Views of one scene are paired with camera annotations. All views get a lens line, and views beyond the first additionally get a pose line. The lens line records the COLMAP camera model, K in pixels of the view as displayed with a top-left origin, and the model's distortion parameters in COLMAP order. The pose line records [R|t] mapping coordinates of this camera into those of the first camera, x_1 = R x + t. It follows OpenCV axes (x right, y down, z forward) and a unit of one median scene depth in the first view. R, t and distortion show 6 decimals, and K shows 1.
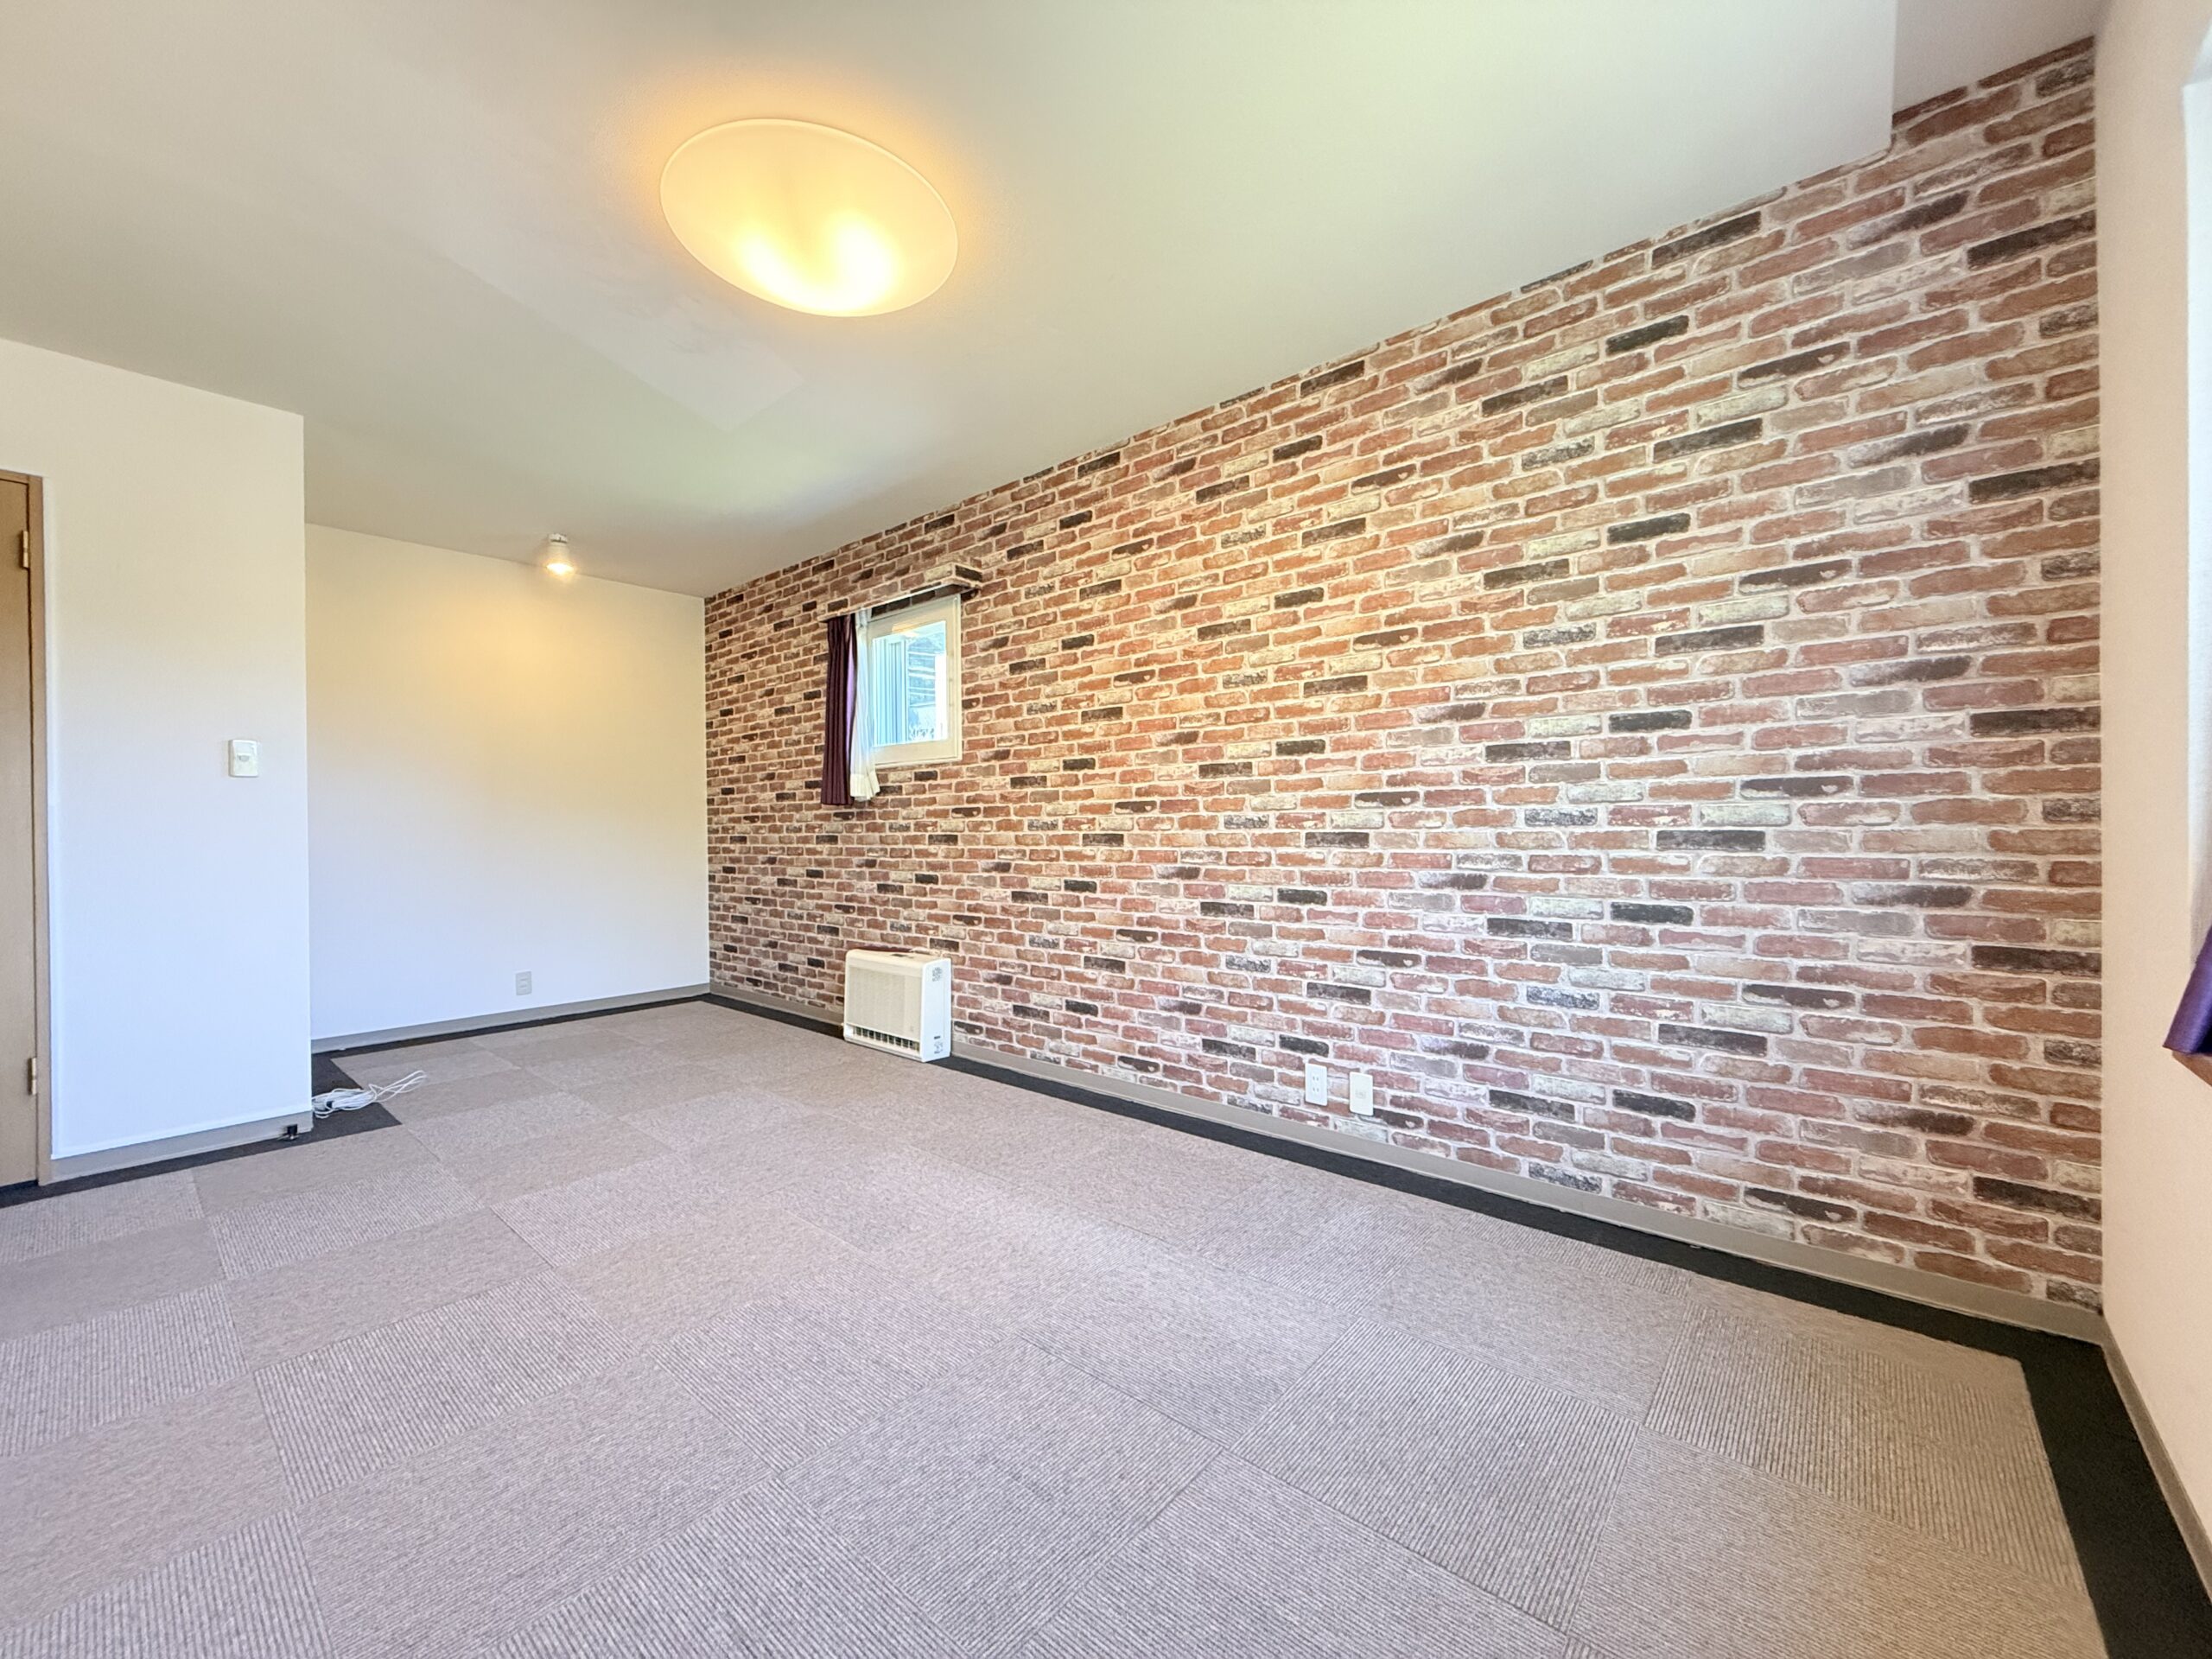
lens RADIAL K [[877.5, 0, 1101.8], [0, 877.5, 828.9], [0, 0, 1]] dist [0.001049, -0.000246]
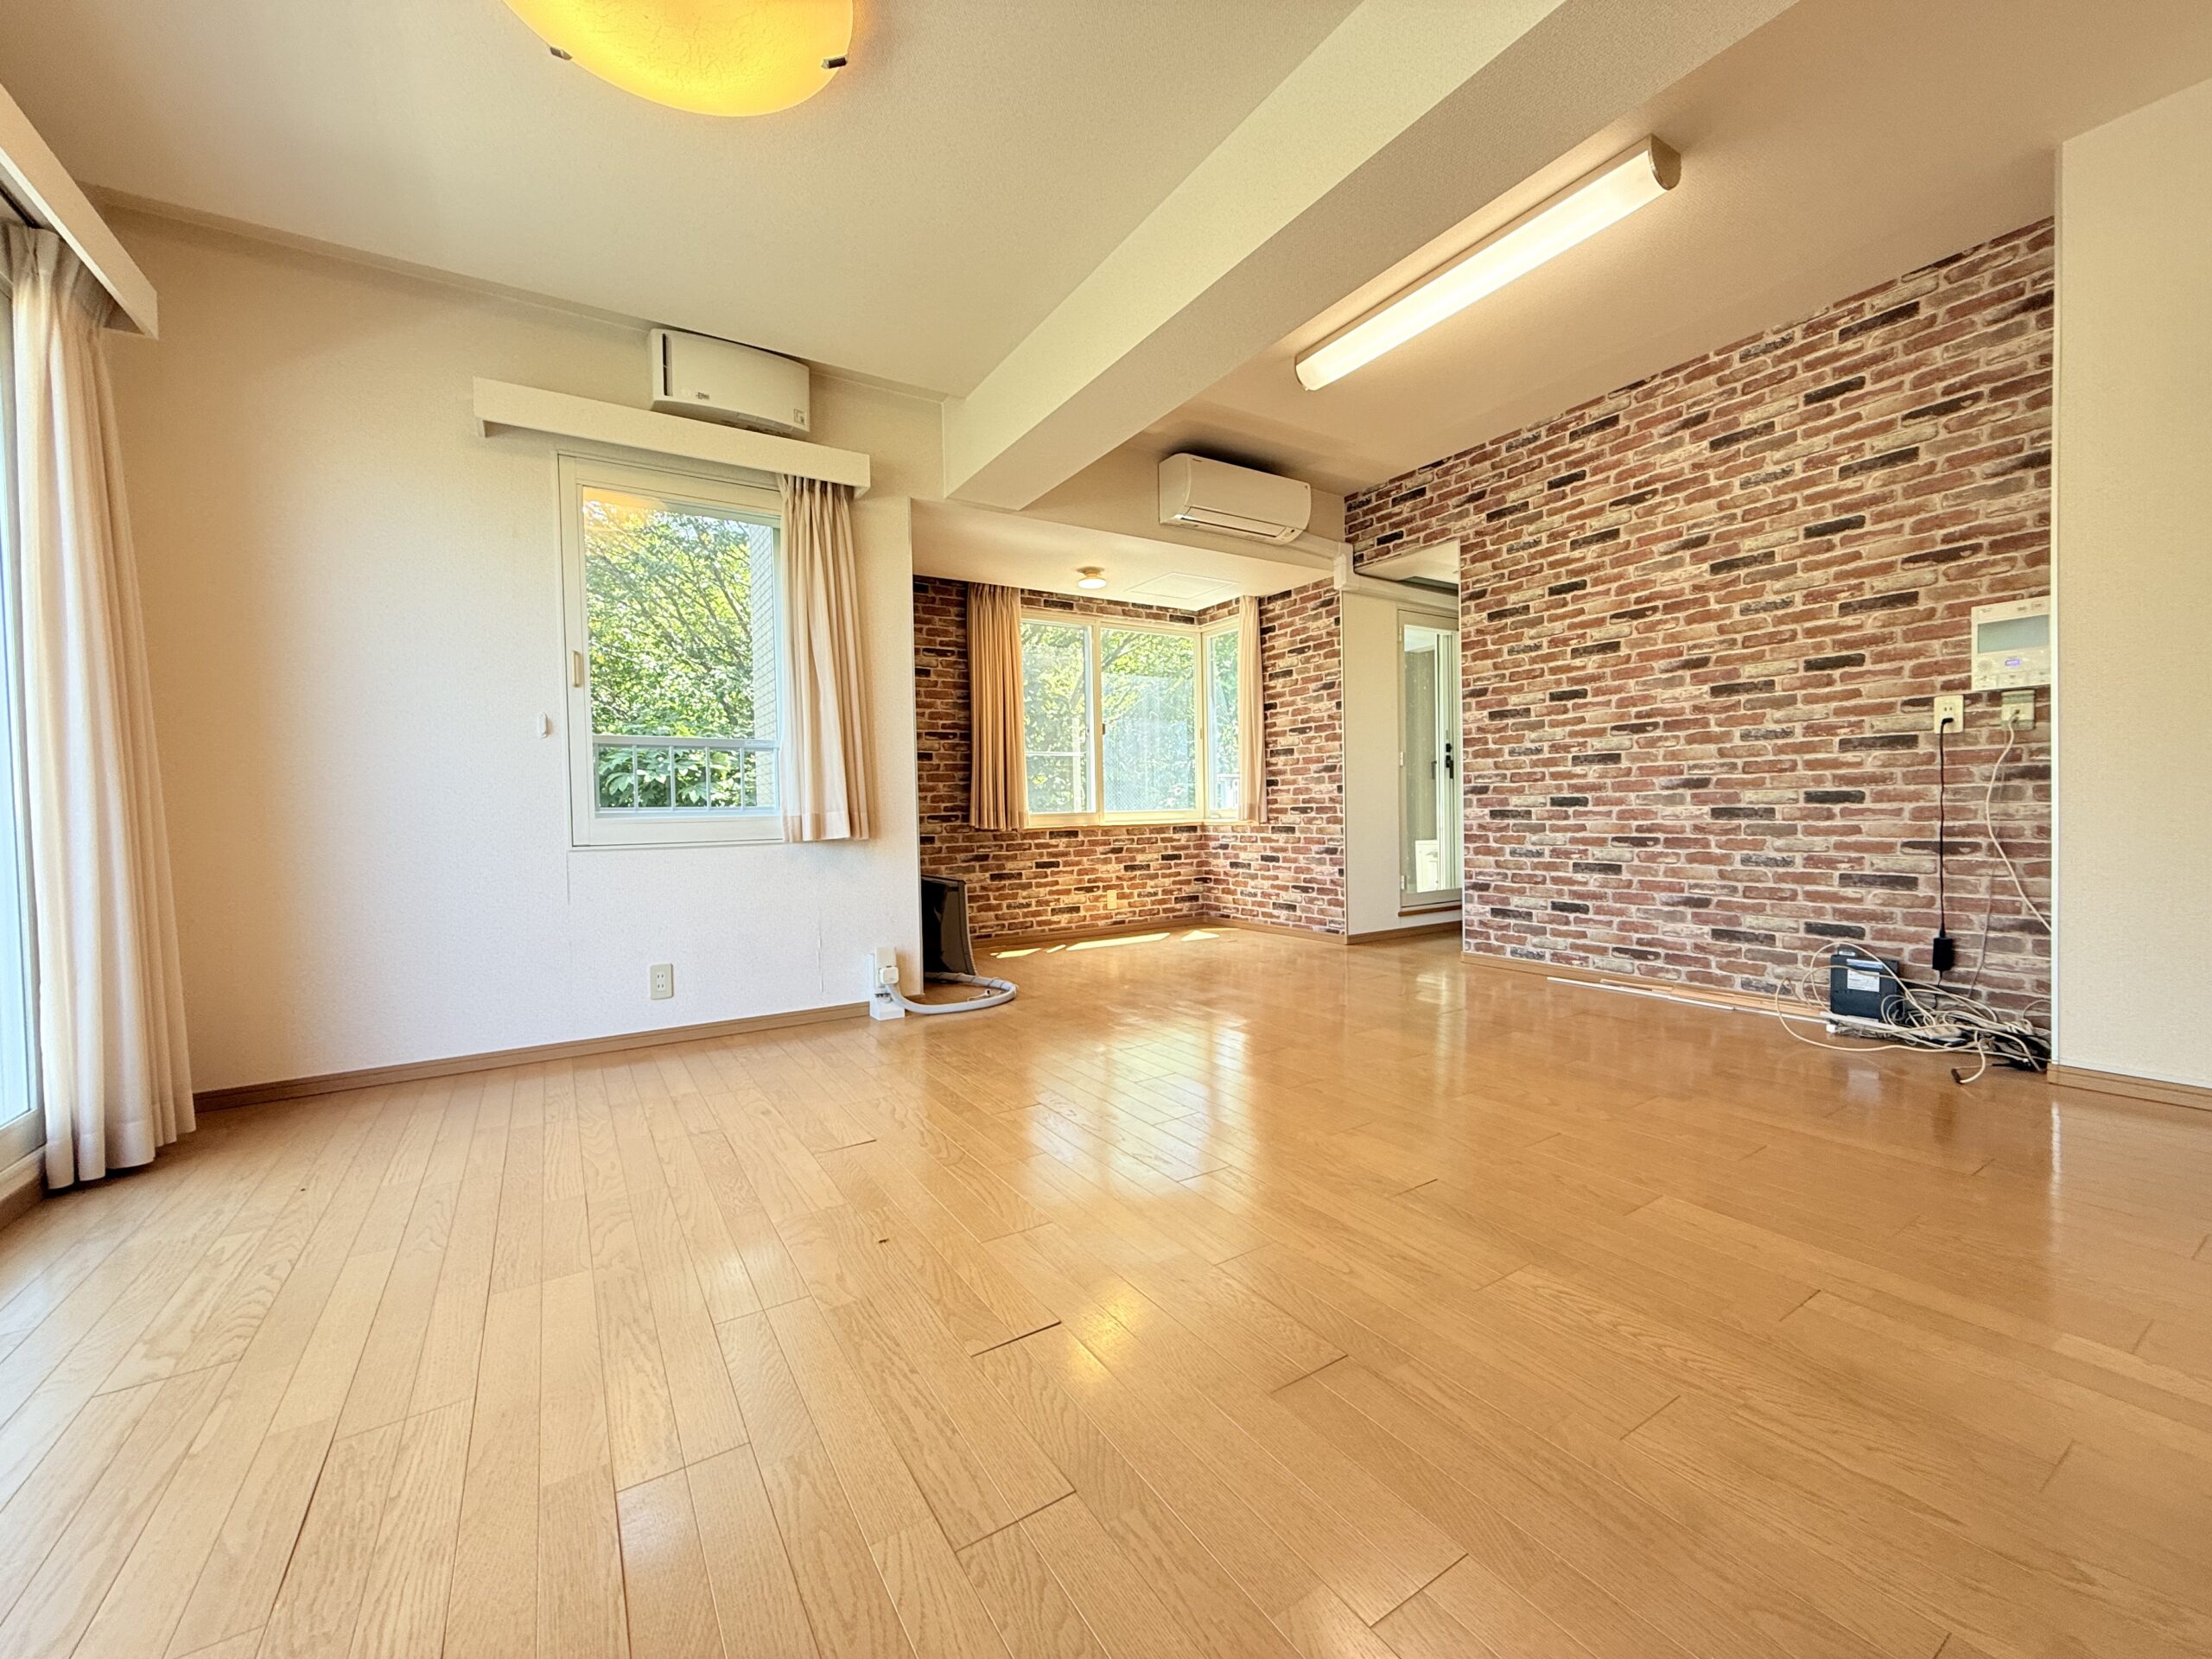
lens RADIAL K [[877.5, 0, 1101.8], [0, 877.5, 828.9], [0, 0, 1]] dist [0.001049, -0.000246]
pose [[0.958219, -0.001044, -0.286032, -0.099572], [0.007959, 0.999703, 0.023014, 0.095314], [0.285923, -0.024329, 0.957944, -0.646234]]
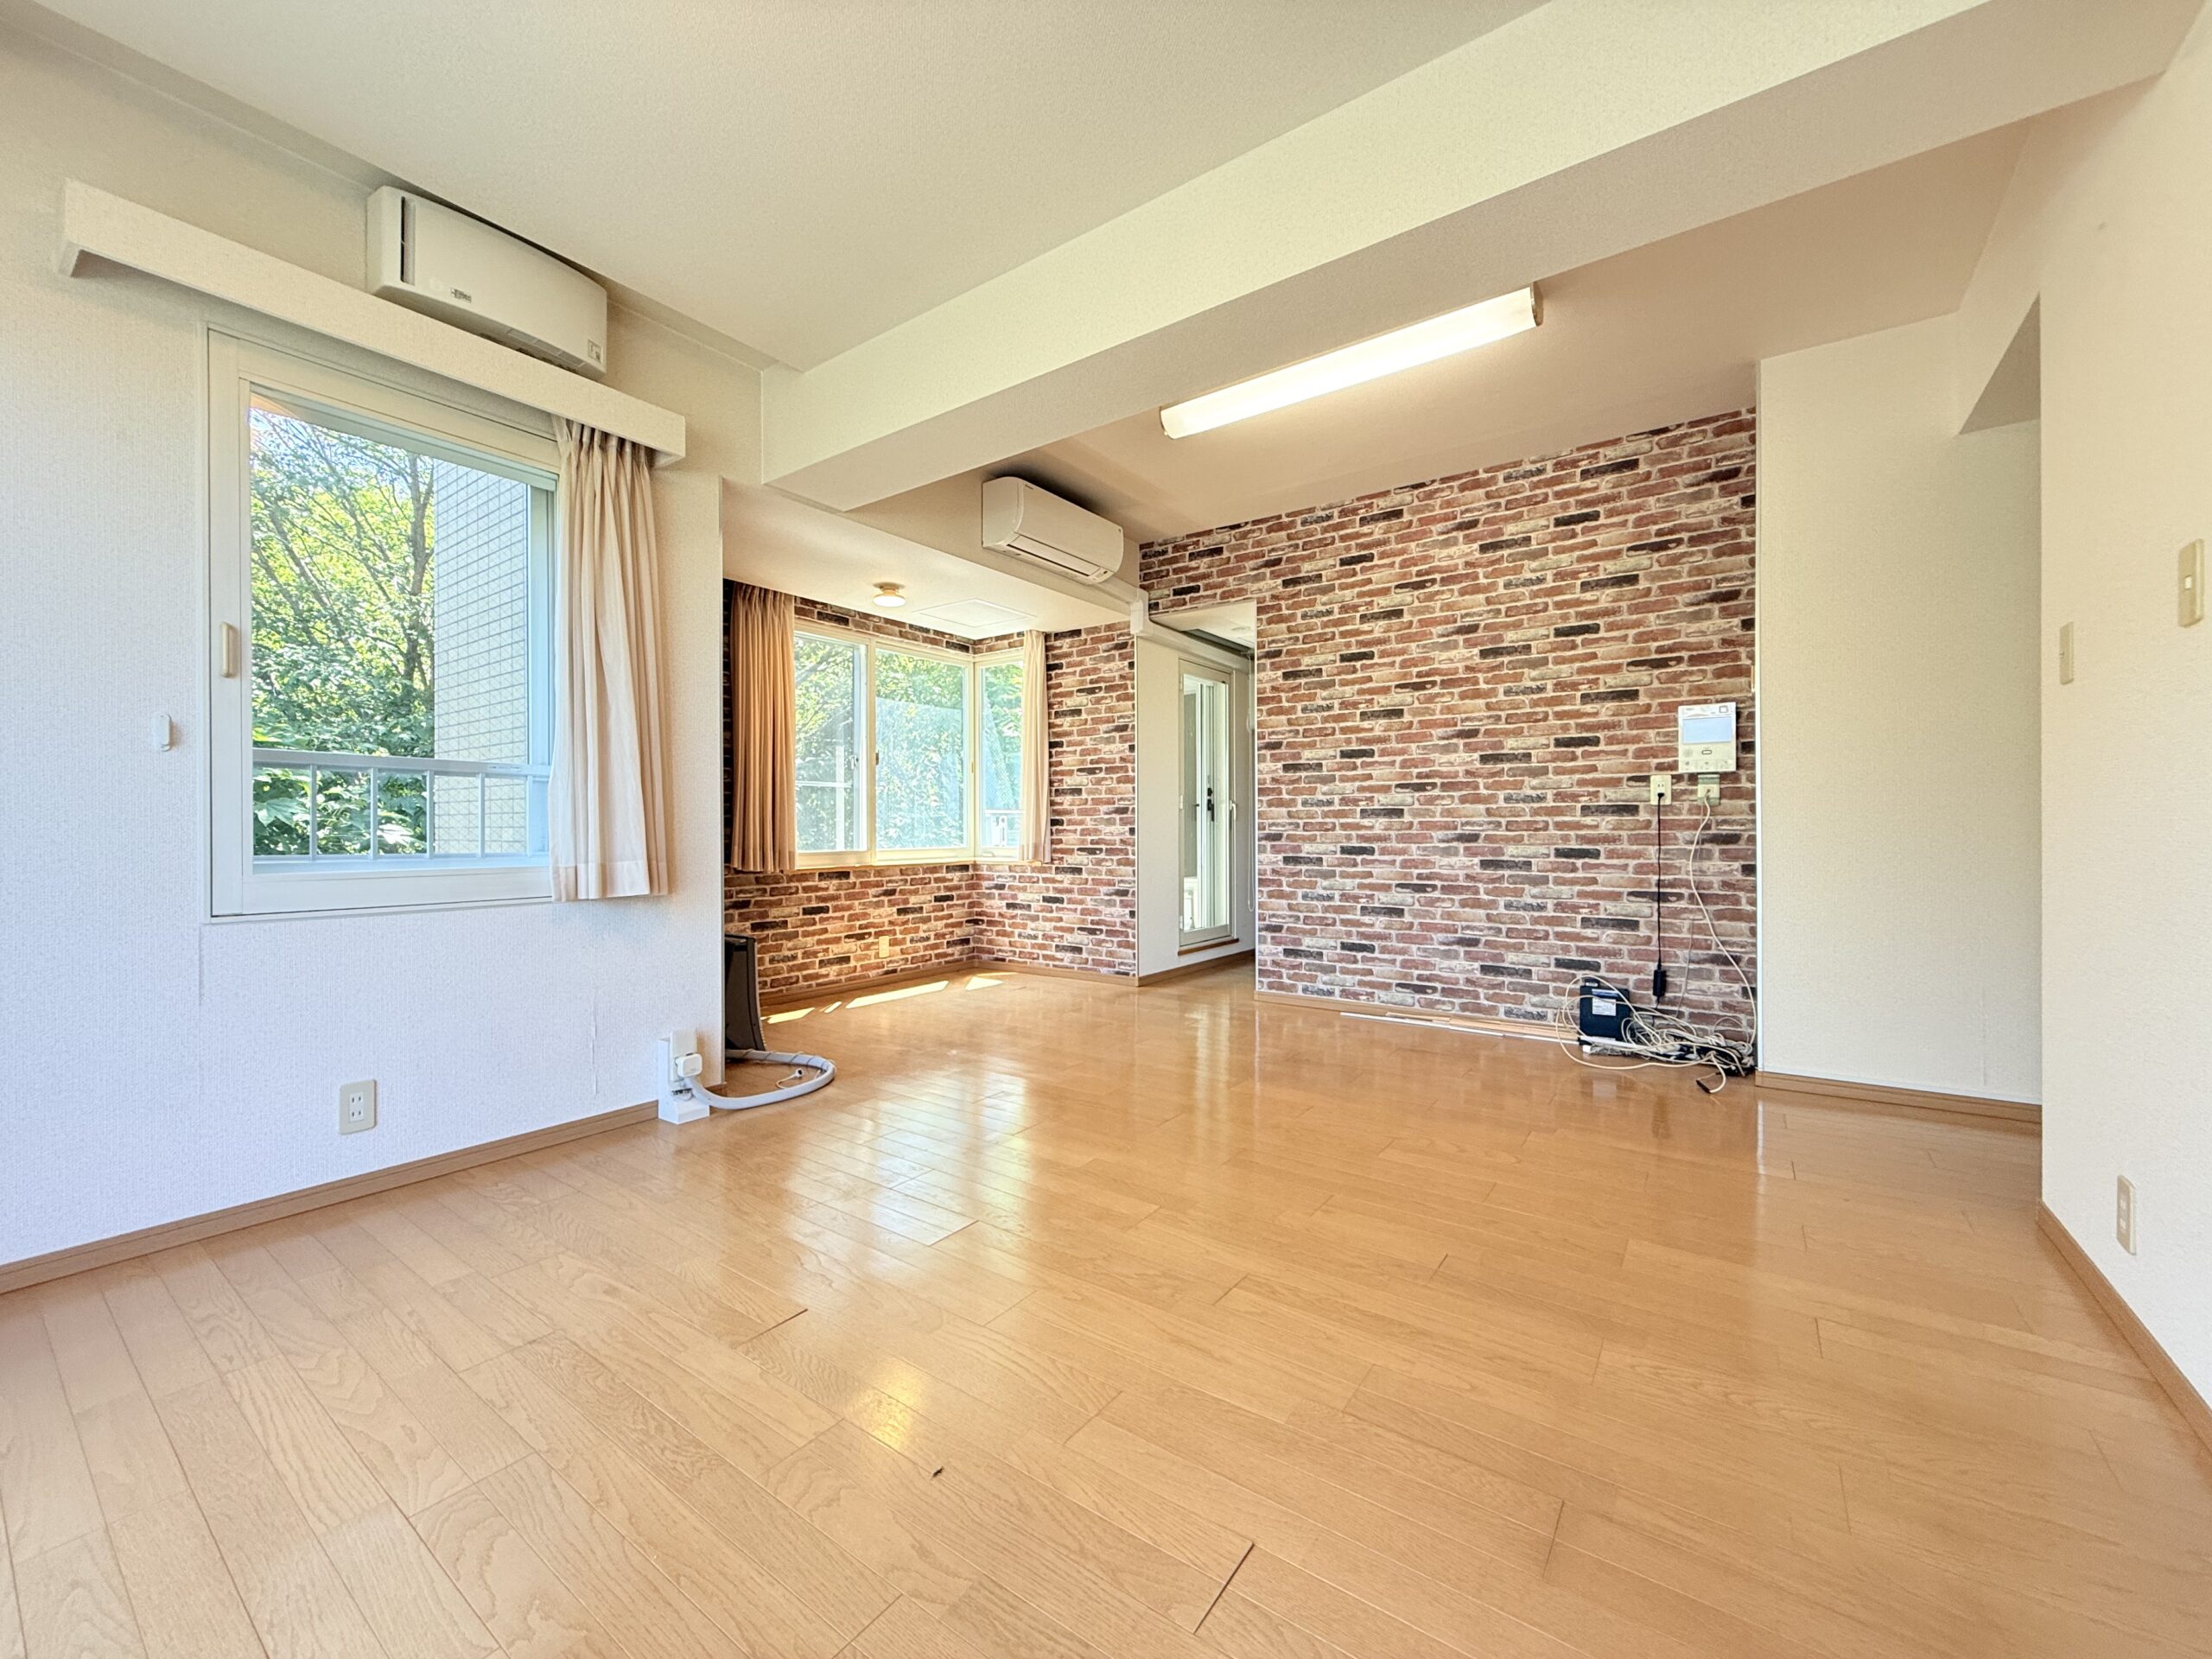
lens RADIAL K [[877.5, 0, 1101.8], [0, 877.5, 828.9], [0, 0, 1]] dist [0.001049, -0.000246]
pose [[0.995686, 0.008822, 0.092361, -0.416045], [-0.008446, 0.999954, -0.004459, 0.057675], [-0.092396, 0.003659, 0.995716, -0.566018]]
